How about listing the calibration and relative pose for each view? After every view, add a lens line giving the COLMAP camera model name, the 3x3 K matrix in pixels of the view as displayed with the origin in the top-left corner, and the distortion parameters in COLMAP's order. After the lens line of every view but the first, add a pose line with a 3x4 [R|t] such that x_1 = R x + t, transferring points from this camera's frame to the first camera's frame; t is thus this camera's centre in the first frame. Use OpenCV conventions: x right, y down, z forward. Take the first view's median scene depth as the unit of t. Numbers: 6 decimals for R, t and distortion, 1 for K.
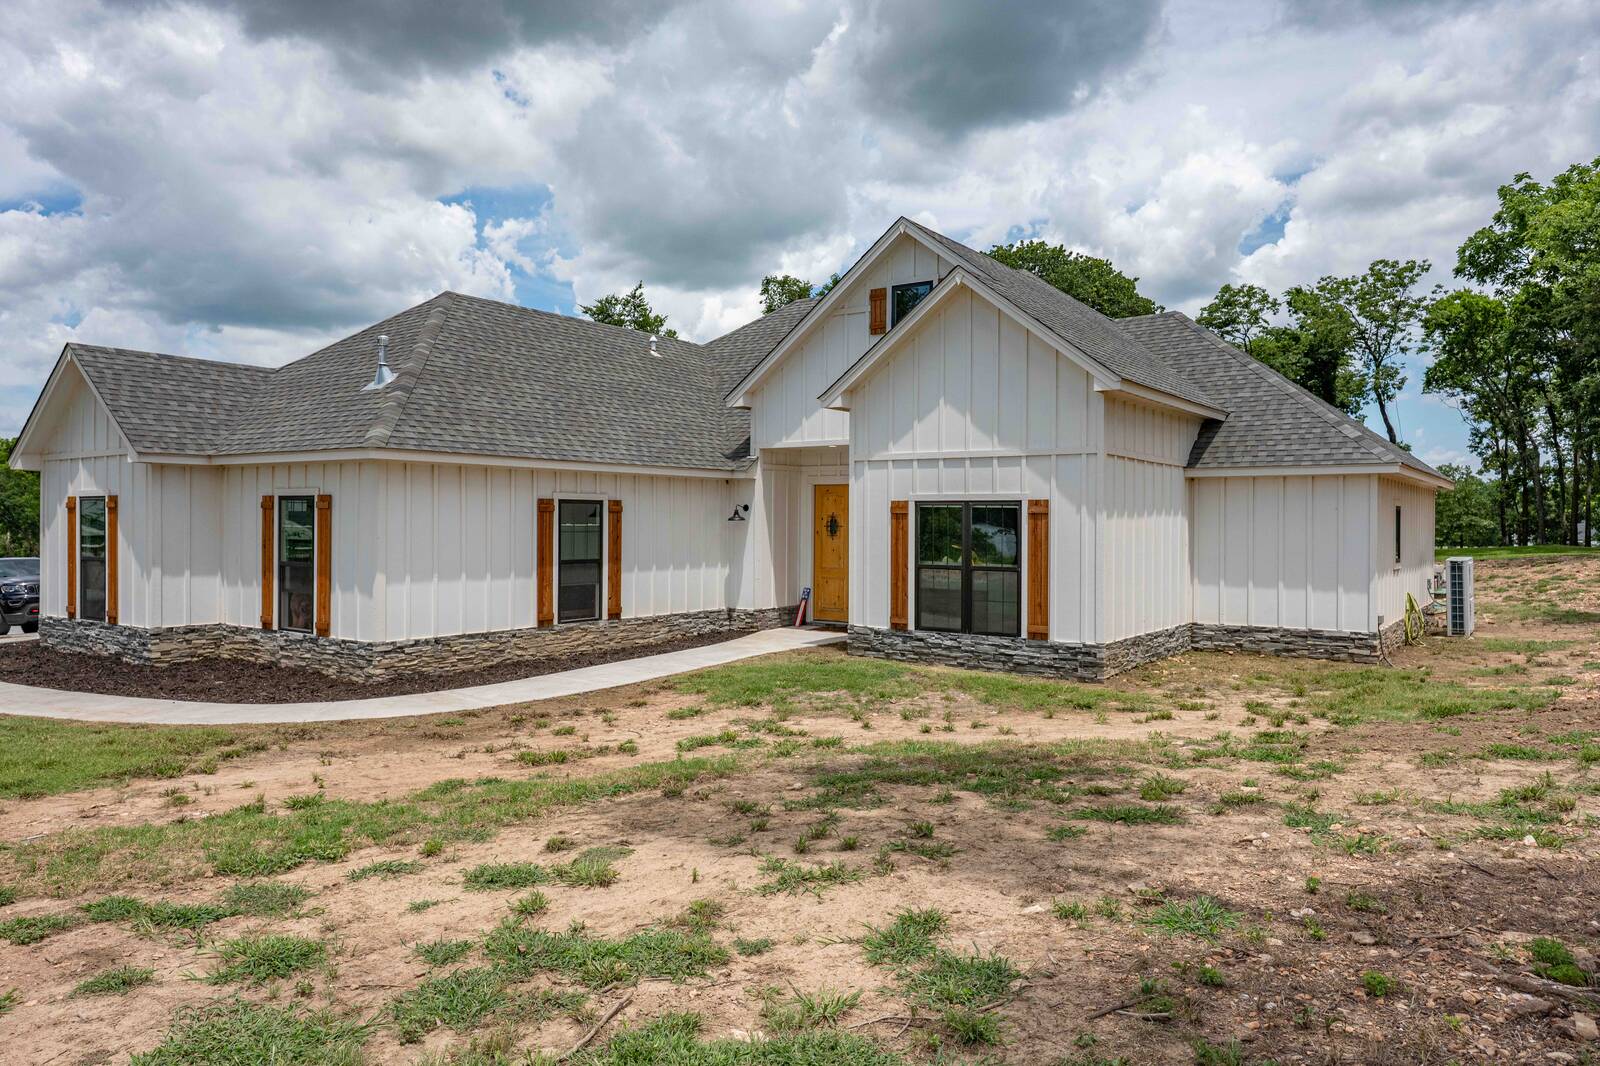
lens RADIAL K [[1088.7, 0, 784.2], [0, 1088.7, 527.1], [0, 0, 1]] dist [-0.000303, 0.000806]
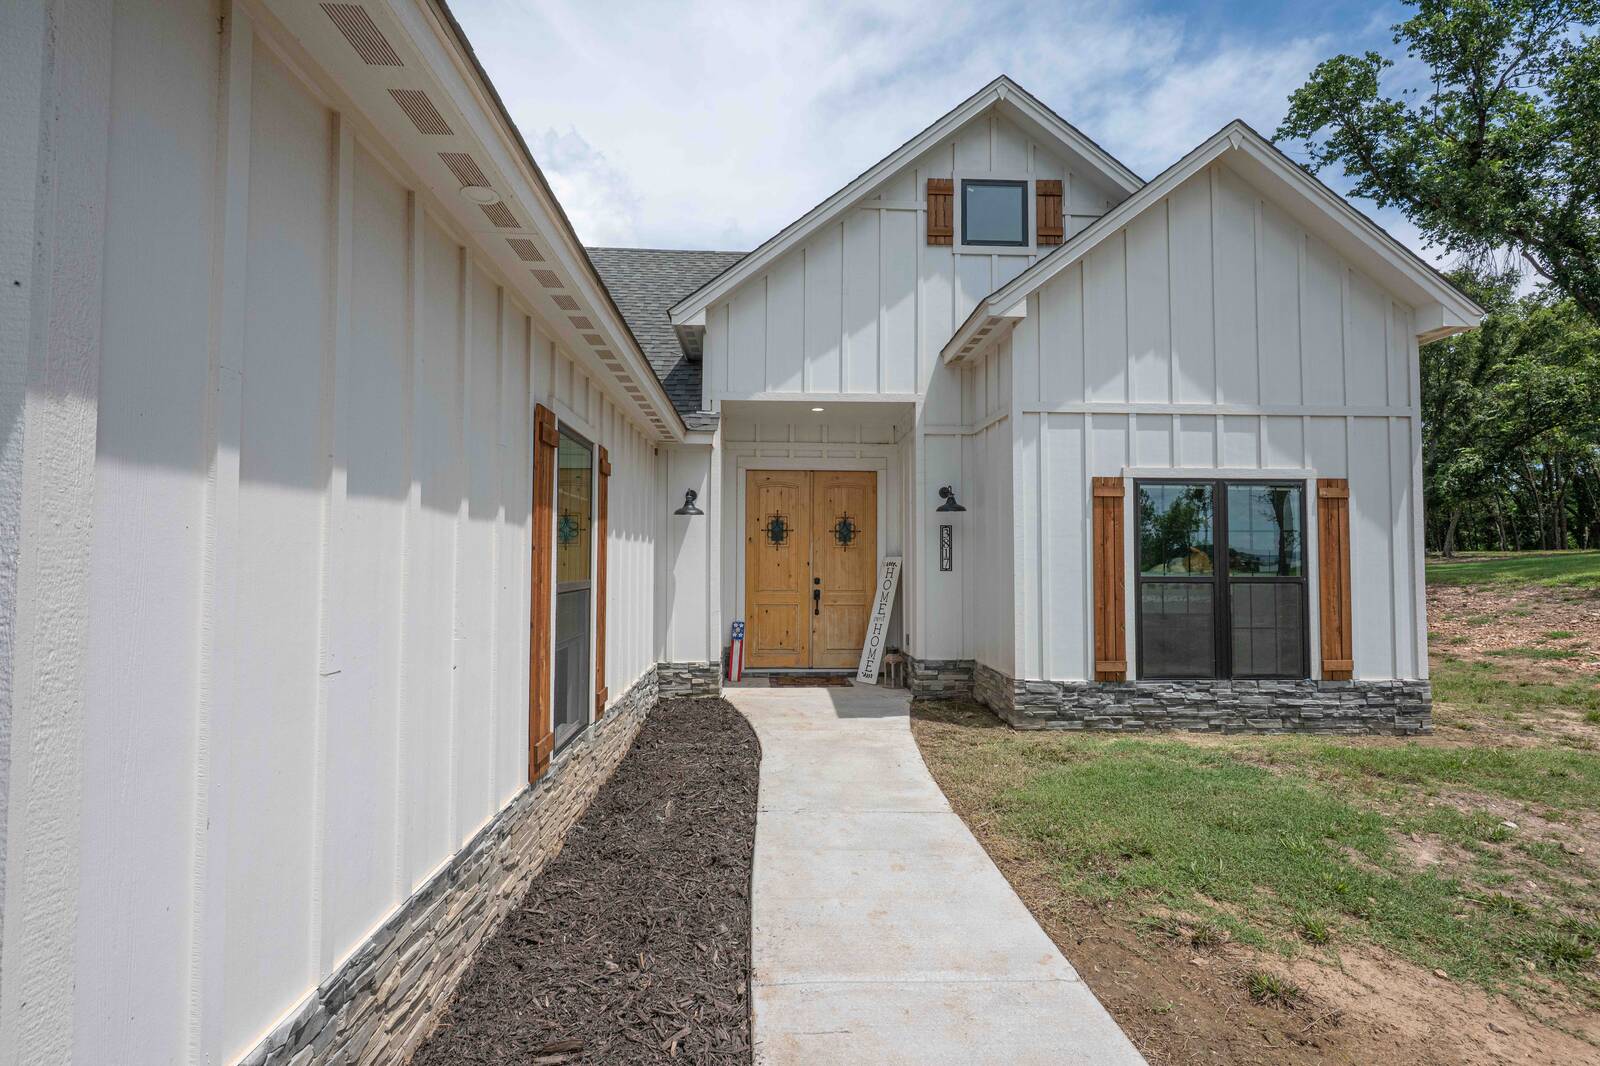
lens RADIAL K [[766.4, 0, 800.9], [0, 766.4, 527.9], [0, 0, 1]] dist [0.001751, 0.000794]
pose [[0.779684, 0.023978, 0.625714, -0.319554], [0.005702, 0.998953, -0.045386, 0.025253], [-0.626148, 0.038955, 0.778731, 0.782147]]
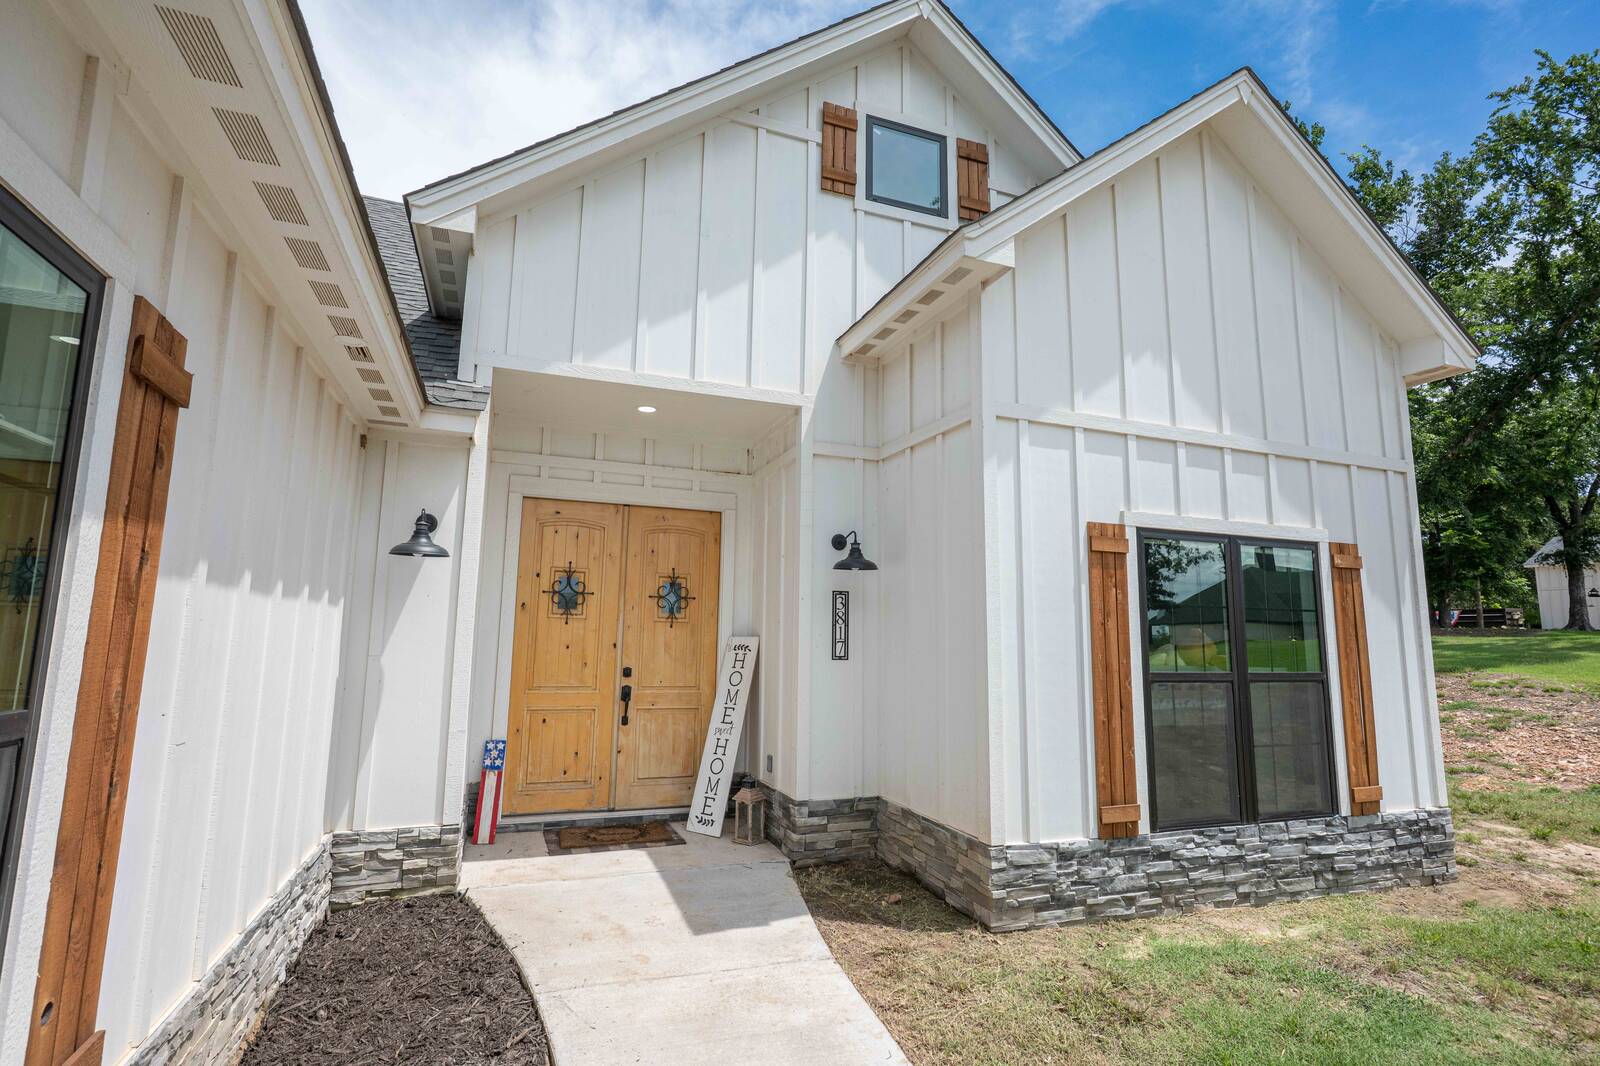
lens RADIAL K [[763.3, 0, 793.8], [0, 763.3, 531.7], [0, 0, 1]] dist [-0.001136, 0.001625]
pose [[0.552391, 0.120900, 0.824771, -0.213419], [-0.007039, 0.990068, -0.140416, 0.022601], [-0.833556, 0.071759, 0.547755, 0.959448]]
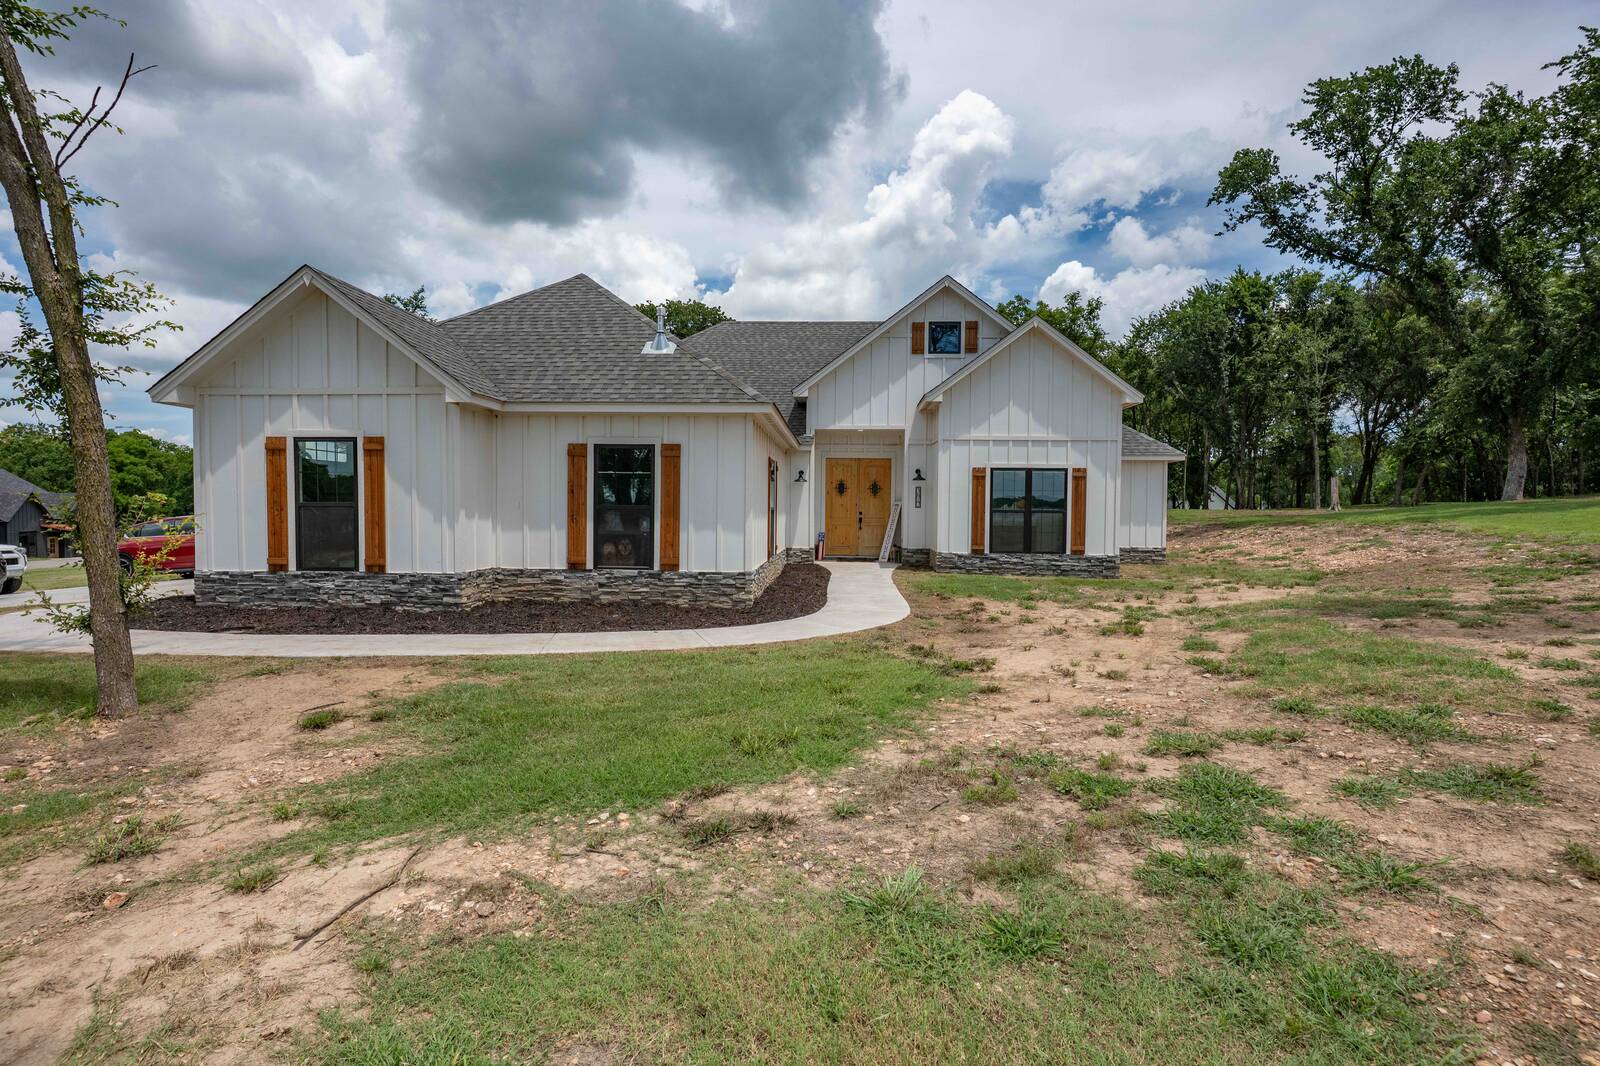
lens RADIAL K [[763.3, 0, 793.8], [0, 763.3, 531.7], [0, 0, 1]] dist [-0.001136, 0.001625]
pose [[0.843934, -0.014146, 0.536260, -0.688707], [-0.000918, 0.999613, 0.027814, 0.035836], [-0.536446, -0.023966, 0.843594, 0.254620]]
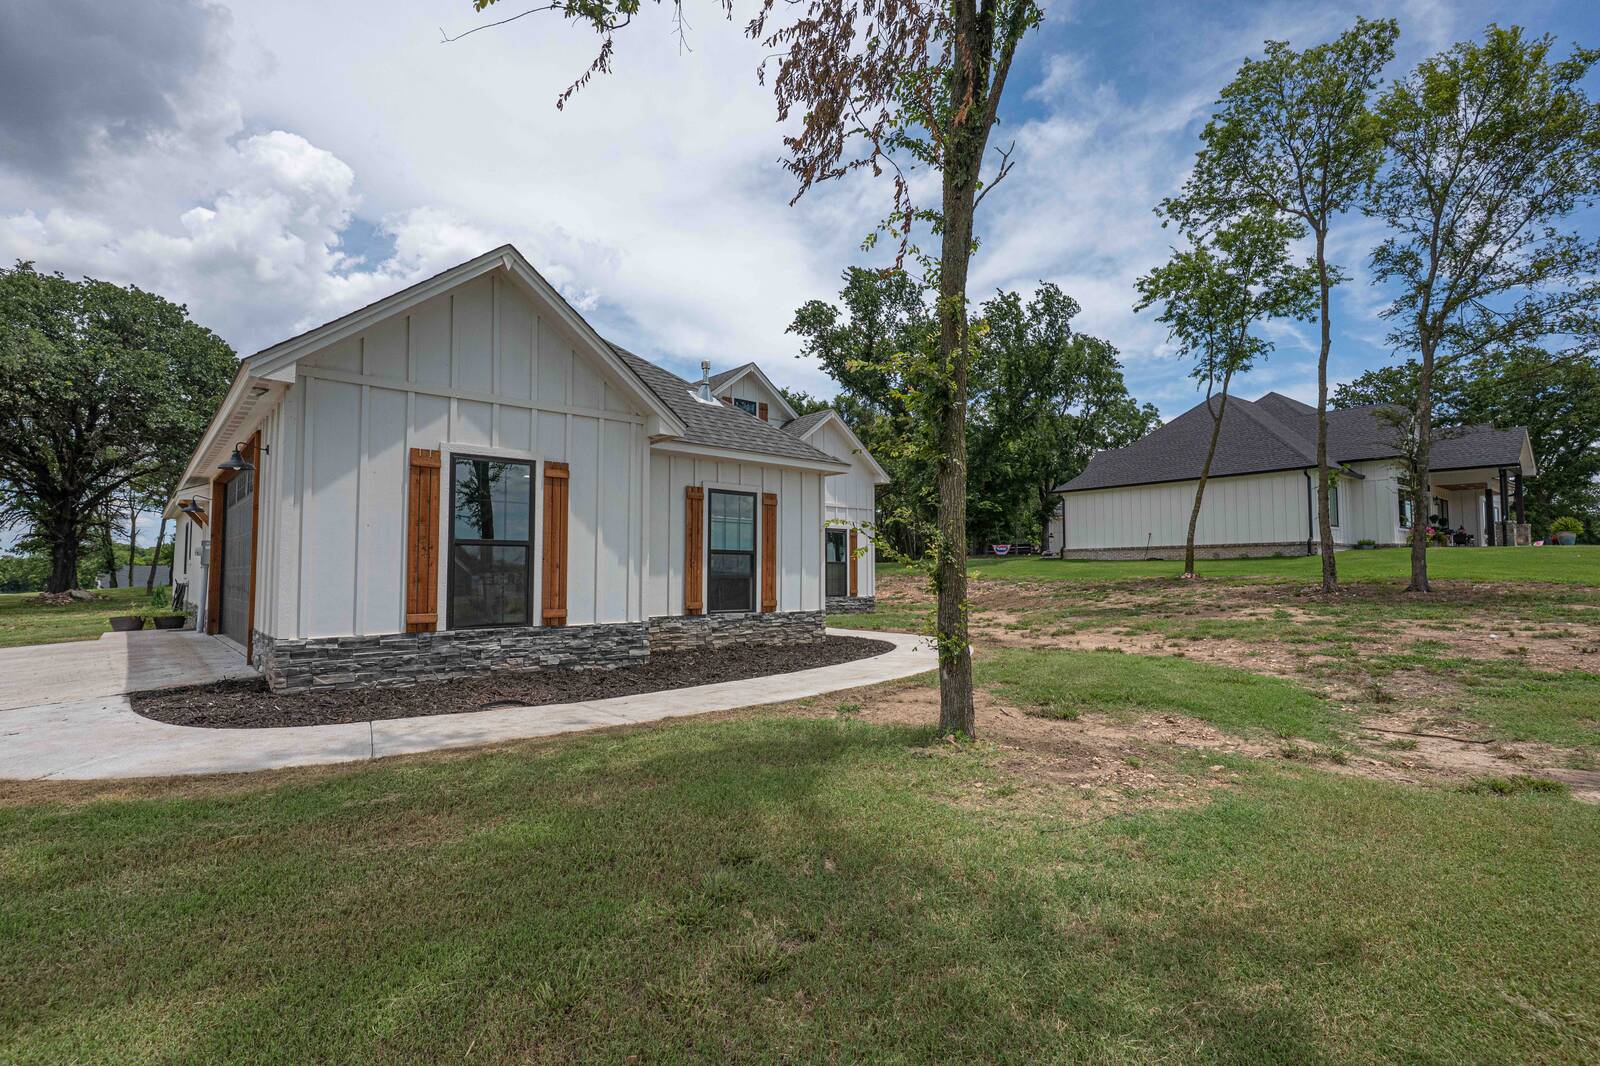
lens RADIAL K [[763.3, 0, 793.8], [0, 763.3, 531.7], [0, 0, 1]] dist [-0.001136, 0.001625]
pose [[0.225874, 0.050927, 0.972825, -1.149406], [0.009165, 0.998477, -0.054397, 0.054616], [-0.974113, 0.021203, 0.225063, 0.735201]]
